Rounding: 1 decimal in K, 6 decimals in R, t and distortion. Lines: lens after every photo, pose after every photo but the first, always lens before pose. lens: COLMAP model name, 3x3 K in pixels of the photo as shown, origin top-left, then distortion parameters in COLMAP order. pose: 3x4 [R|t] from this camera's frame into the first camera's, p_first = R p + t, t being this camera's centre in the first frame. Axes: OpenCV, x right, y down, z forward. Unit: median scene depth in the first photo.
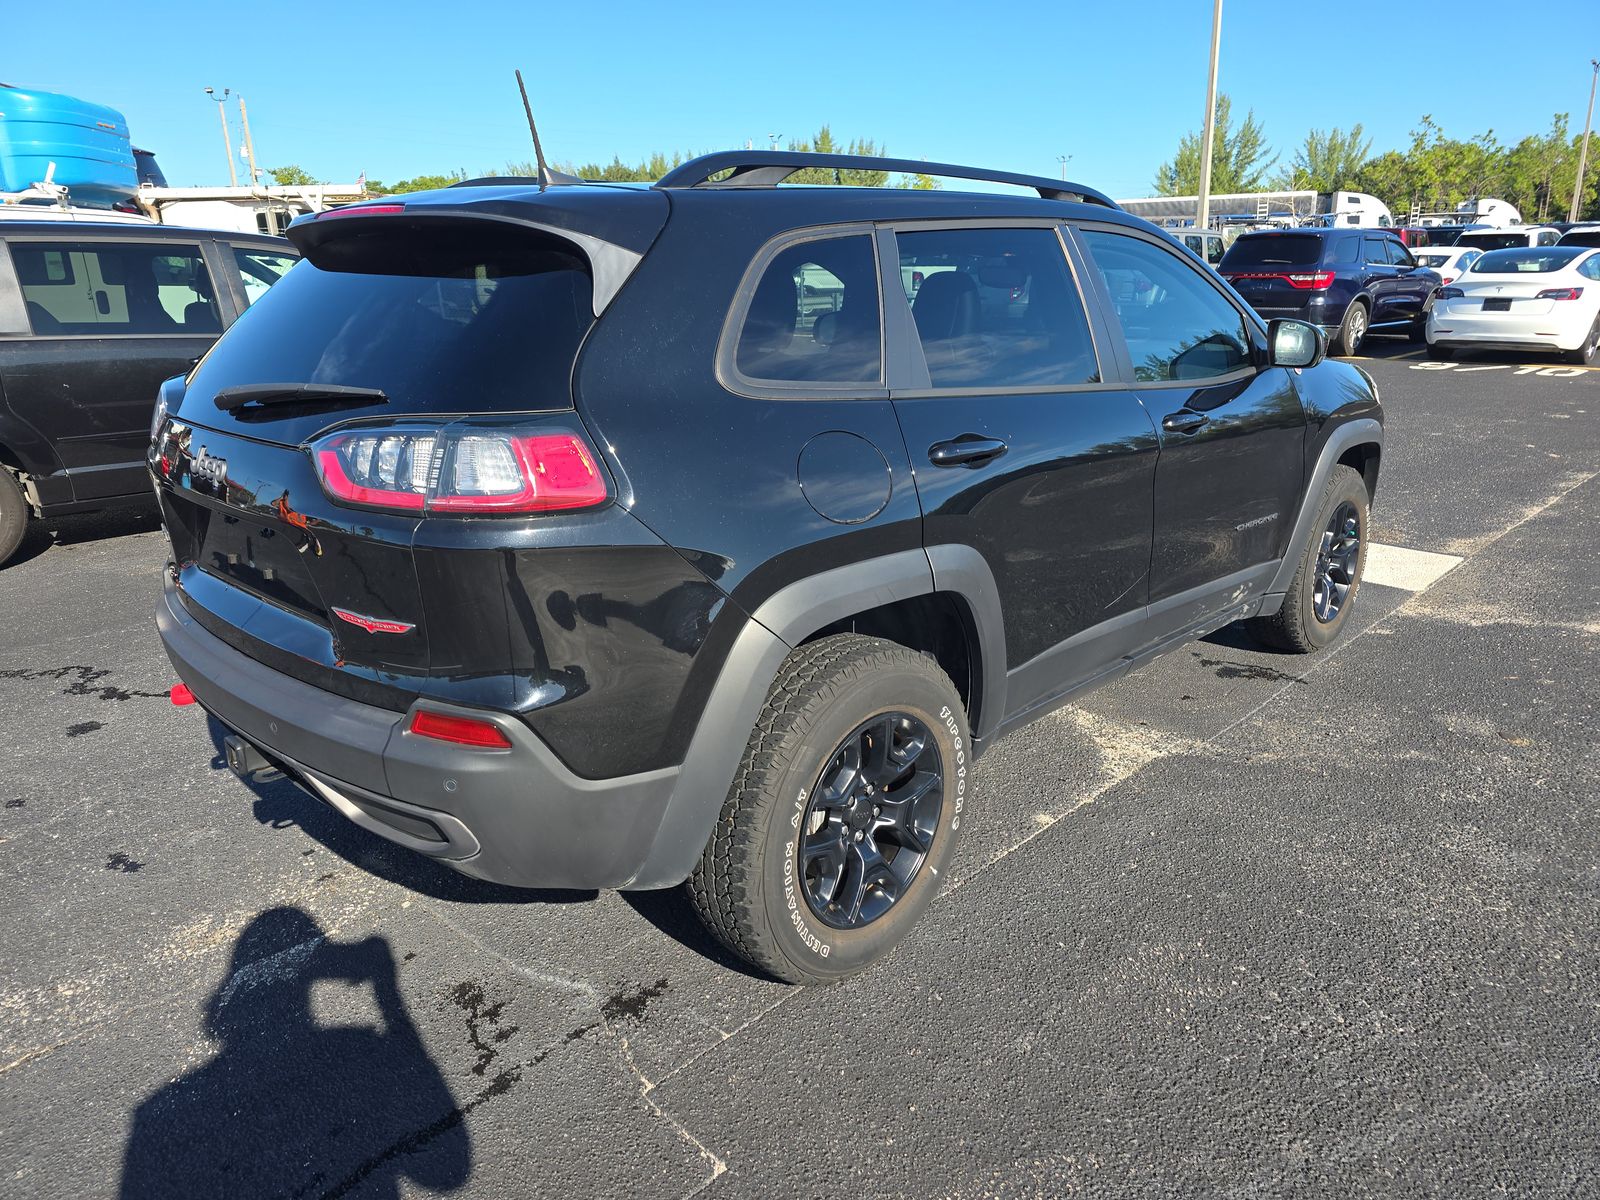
lens RADIAL K [[1073.6, 0, 800.0], [0, 1073.6, 600.0], [0, 0, 1]] dist [-0.003005, -0.008886]
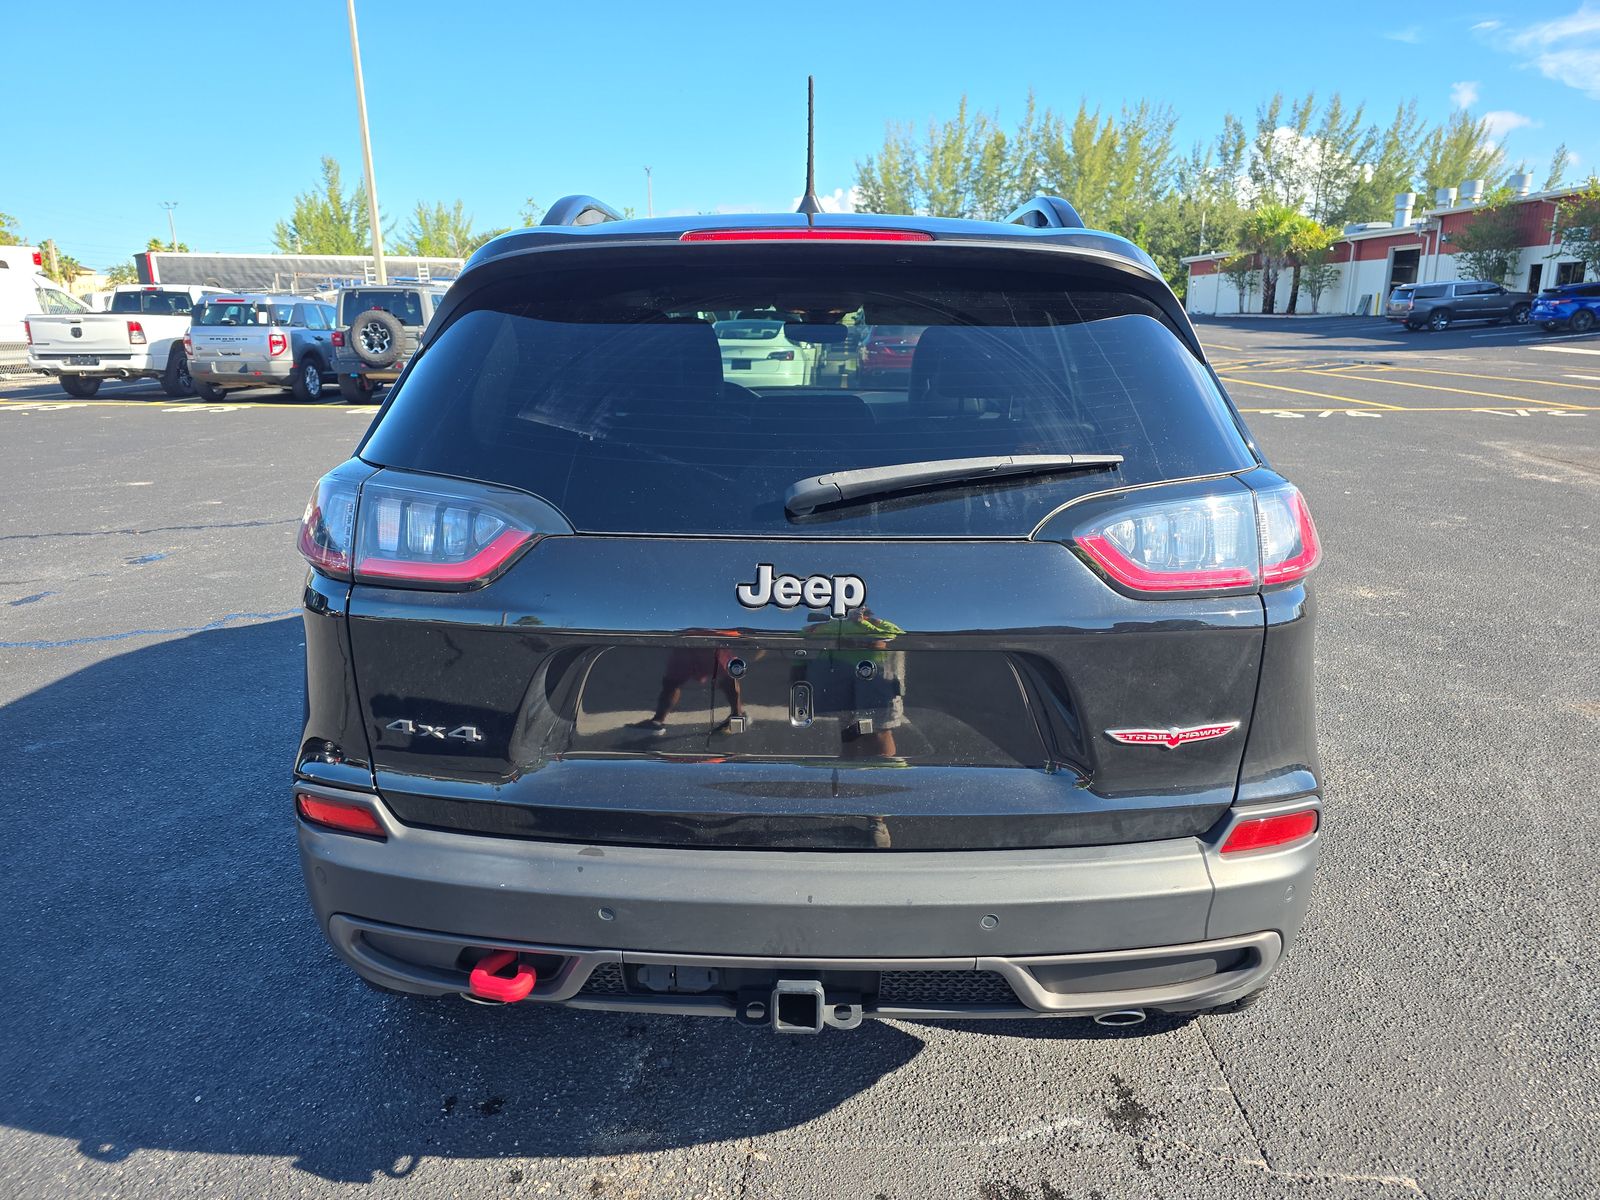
lens RADIAL K [[1088.4, 0, 800.0], [0, 1088.4, 600.0], [0, 0, 1]] dist [-0.001139, -0.019476]
pose [[0.731910, -0.139554, 0.666958, -0.054089], [0.176741, 0.984185, 0.011977, -0.006652], [-0.658081, 0.109113, 0.744999, 0.026329]]
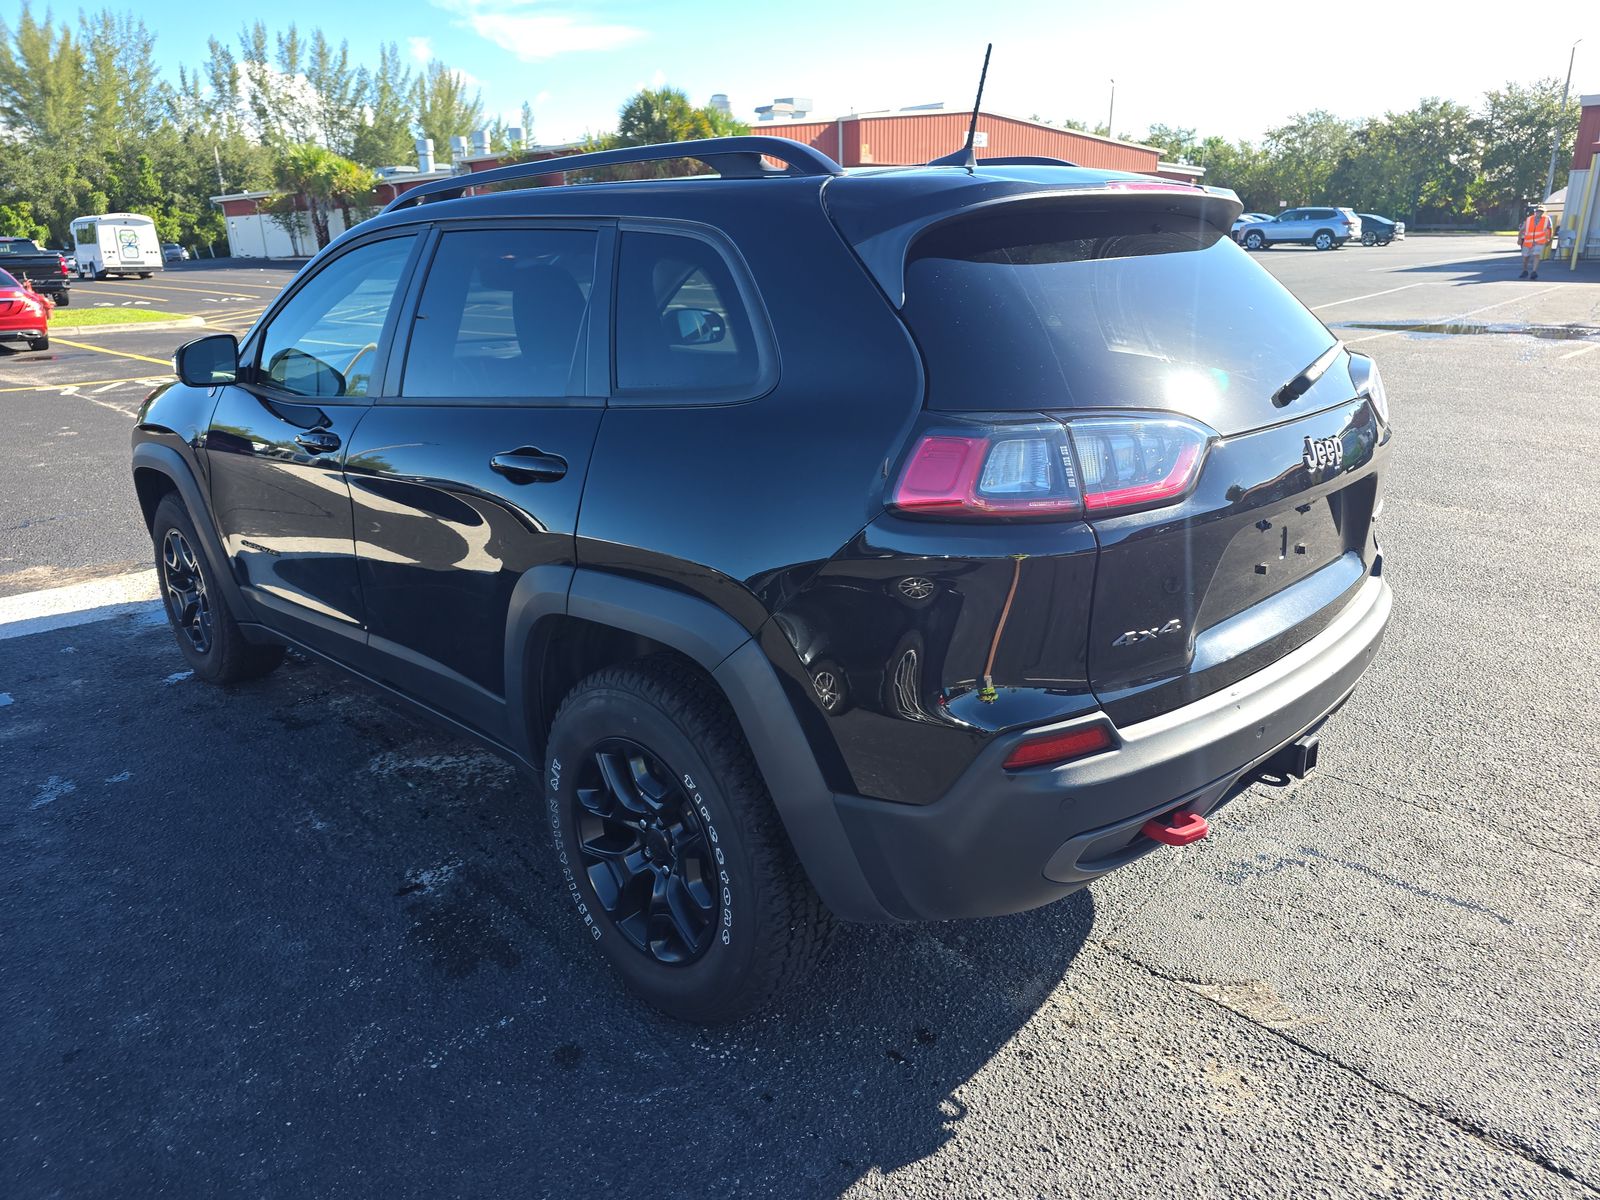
lens RADIAL K [[1091.7, 0, 800.0], [0, 1091.7, 600.0], [0, 0, 1]] dist [0.001125, -0.010543]
pose [[0.000959, -0.270474, 0.962727, -0.080764], [0.304301, 0.917150, 0.257366, -0.020824], [-0.952576, 0.292712, 0.083185, 0.074619]]
